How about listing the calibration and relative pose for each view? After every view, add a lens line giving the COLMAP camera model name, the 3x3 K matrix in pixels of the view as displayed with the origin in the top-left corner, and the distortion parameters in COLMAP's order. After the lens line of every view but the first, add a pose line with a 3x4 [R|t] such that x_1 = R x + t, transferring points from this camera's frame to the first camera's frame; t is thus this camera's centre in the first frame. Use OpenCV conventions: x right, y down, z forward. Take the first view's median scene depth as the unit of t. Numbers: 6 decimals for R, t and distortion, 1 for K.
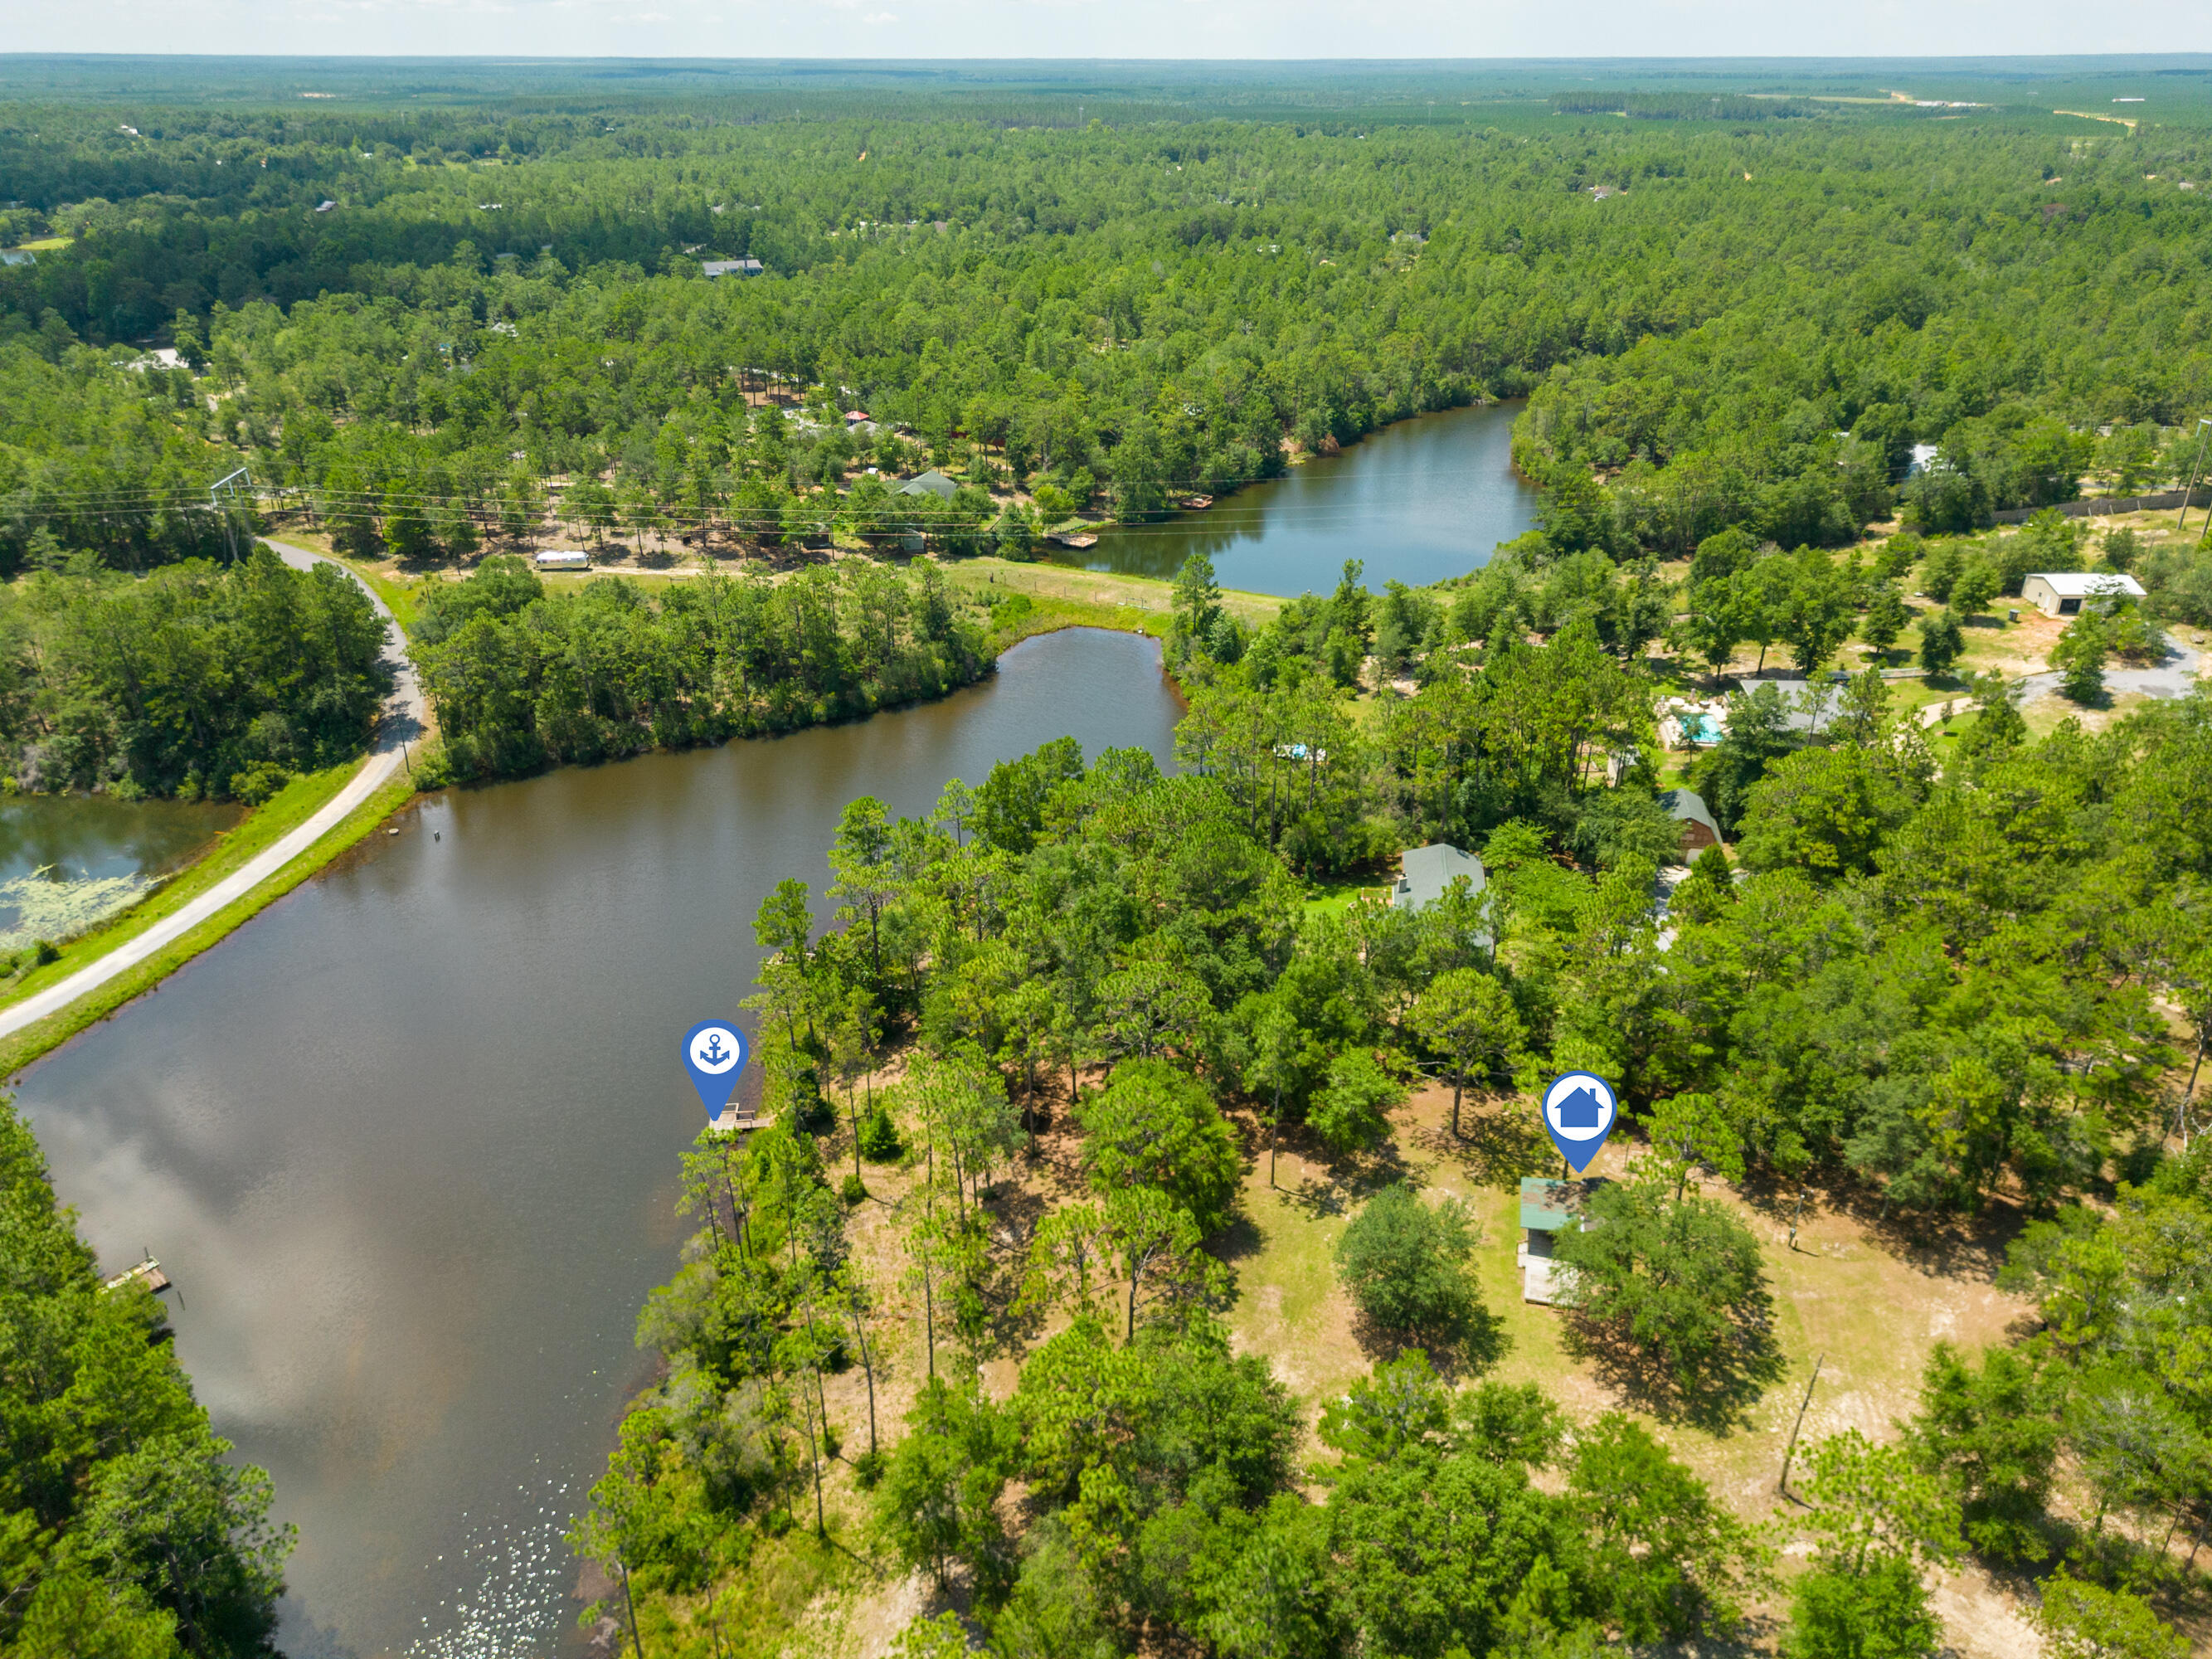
lens RADIAL K [[1549.2, 0, 1107.5], [0, 1549.2, 833.1], [0, 0, 1]] dist [0.013163, -0.002024]
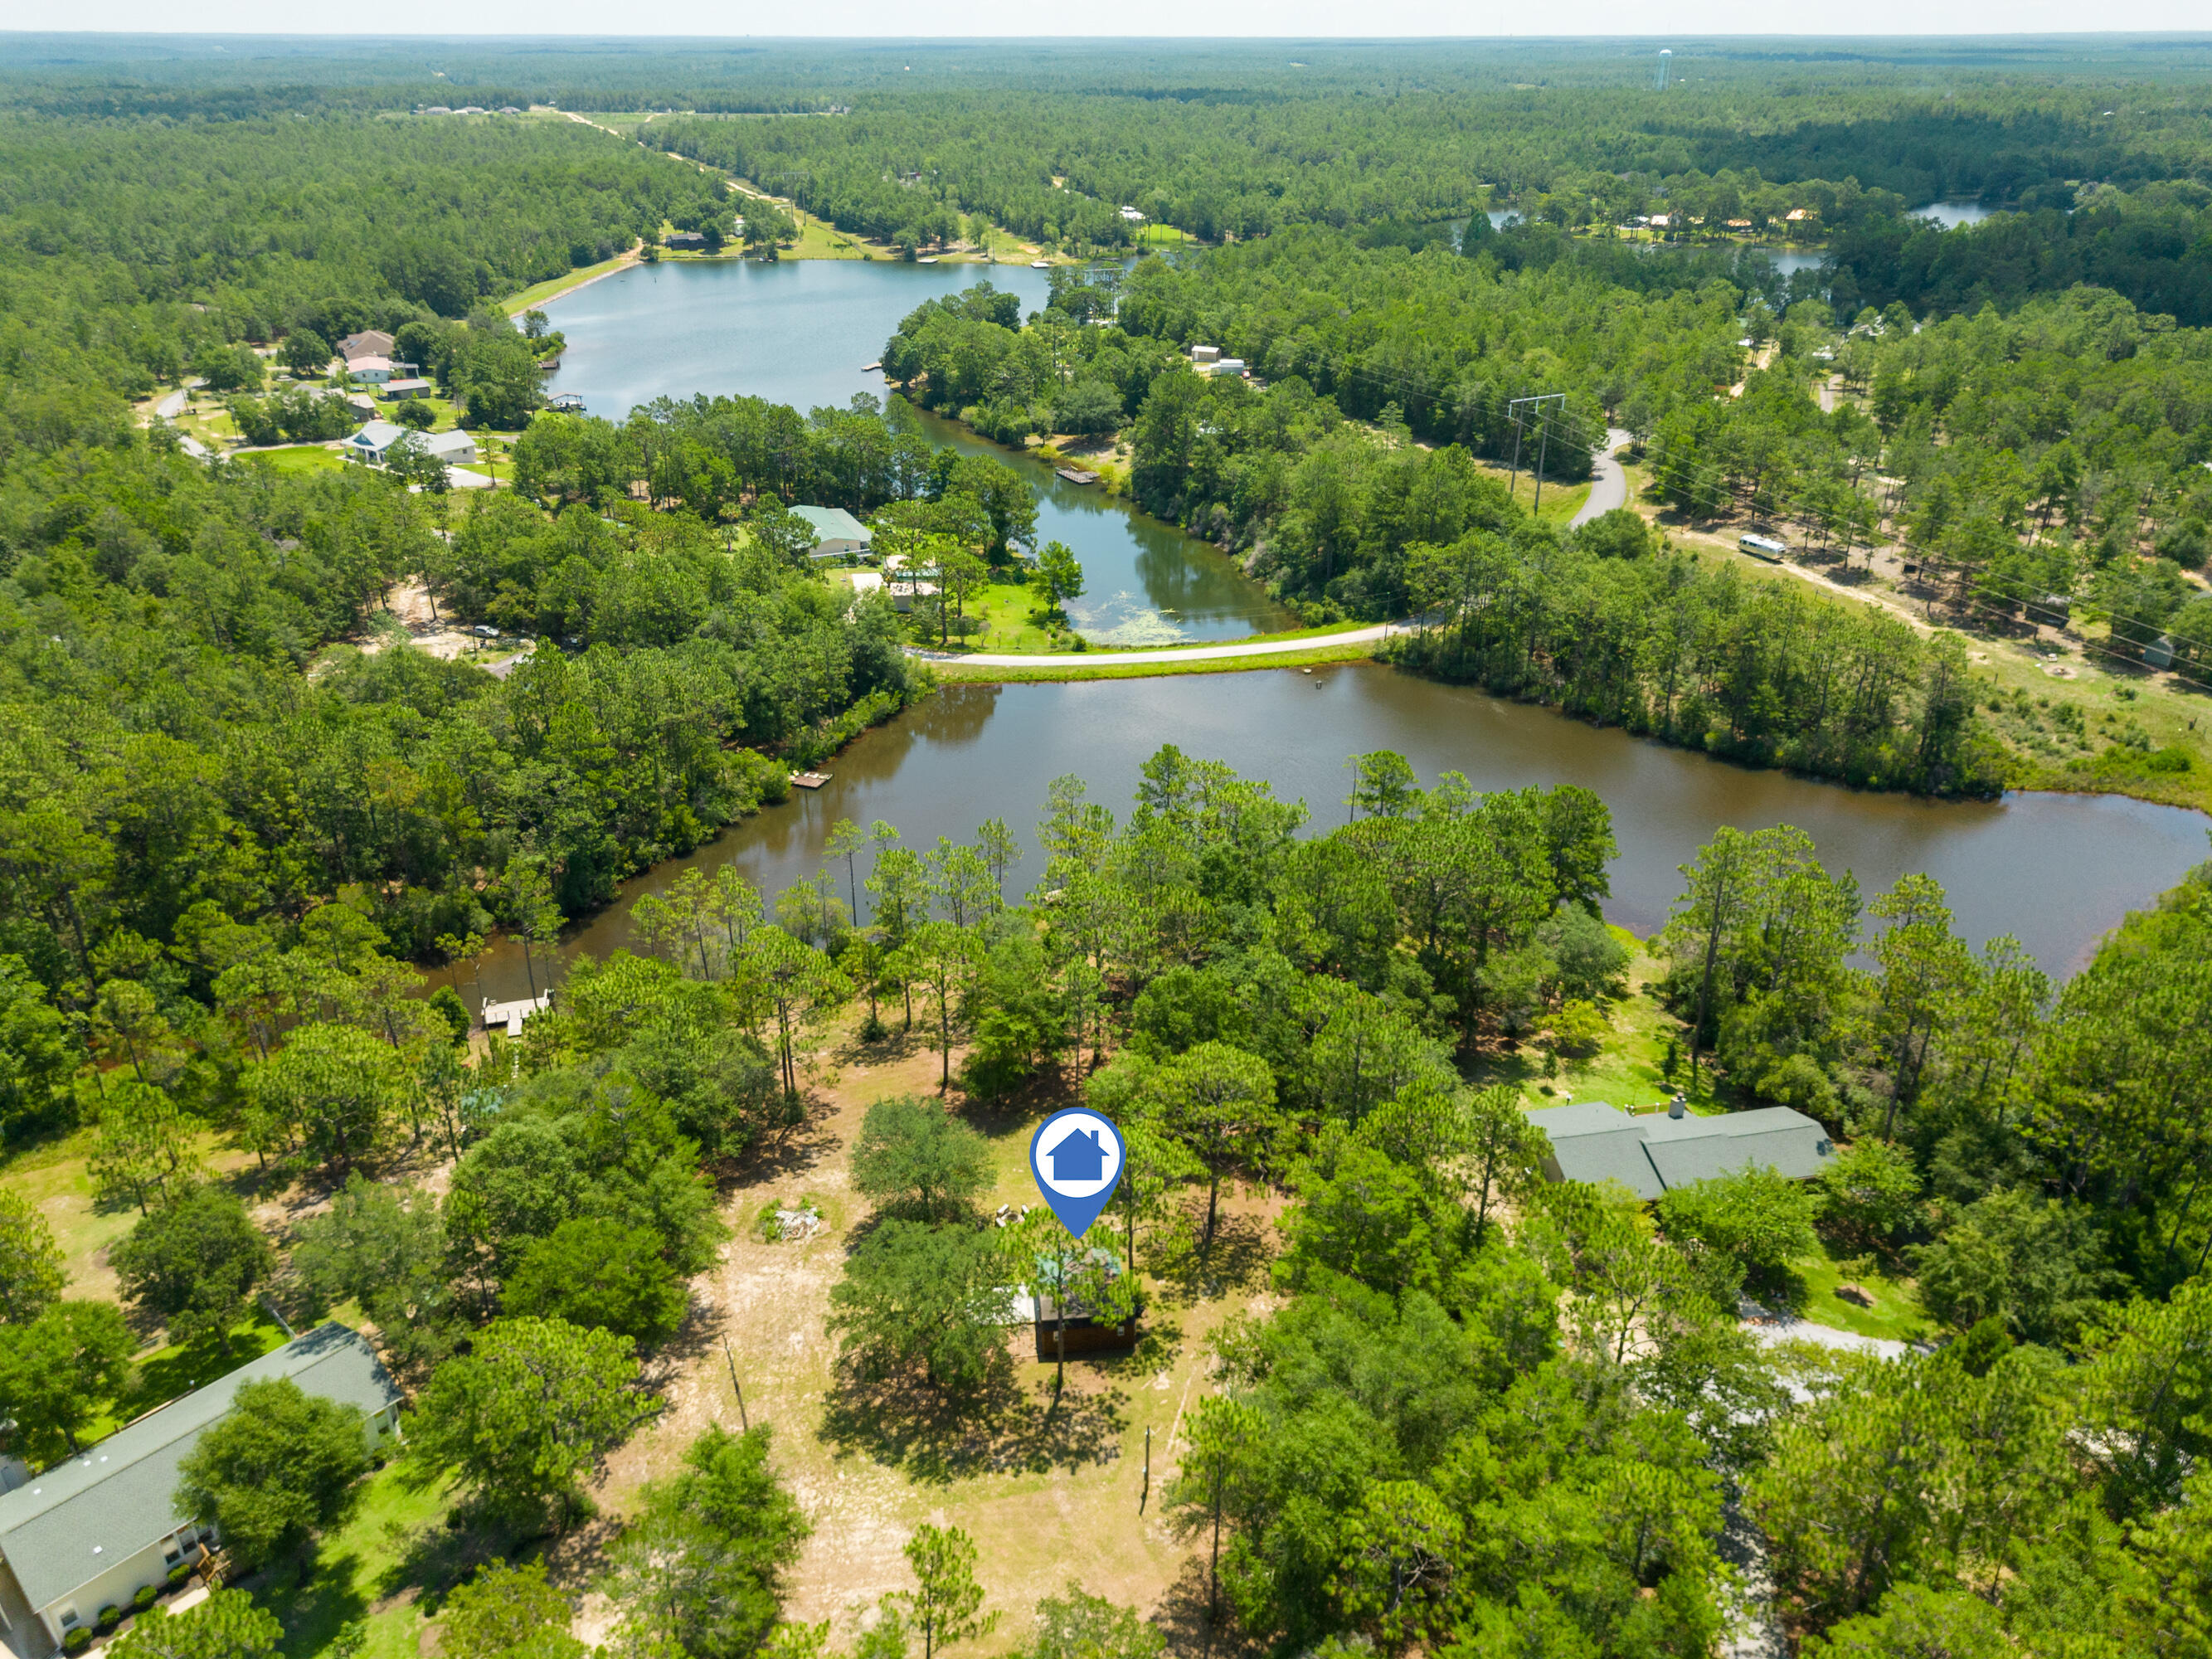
lens RADIAL K [[1549.2, 0, 1104.2], [0, 1549.2, 826.6], [0, 0, 1]] dist [0.013163, -0.002024]
pose [[0.366950, 0.414858, -0.832611, 0.514328], [-0.405865, 0.876765, 0.257985, -0.133204], [0.837032, 0.243260, 0.490105, 0.254466]]
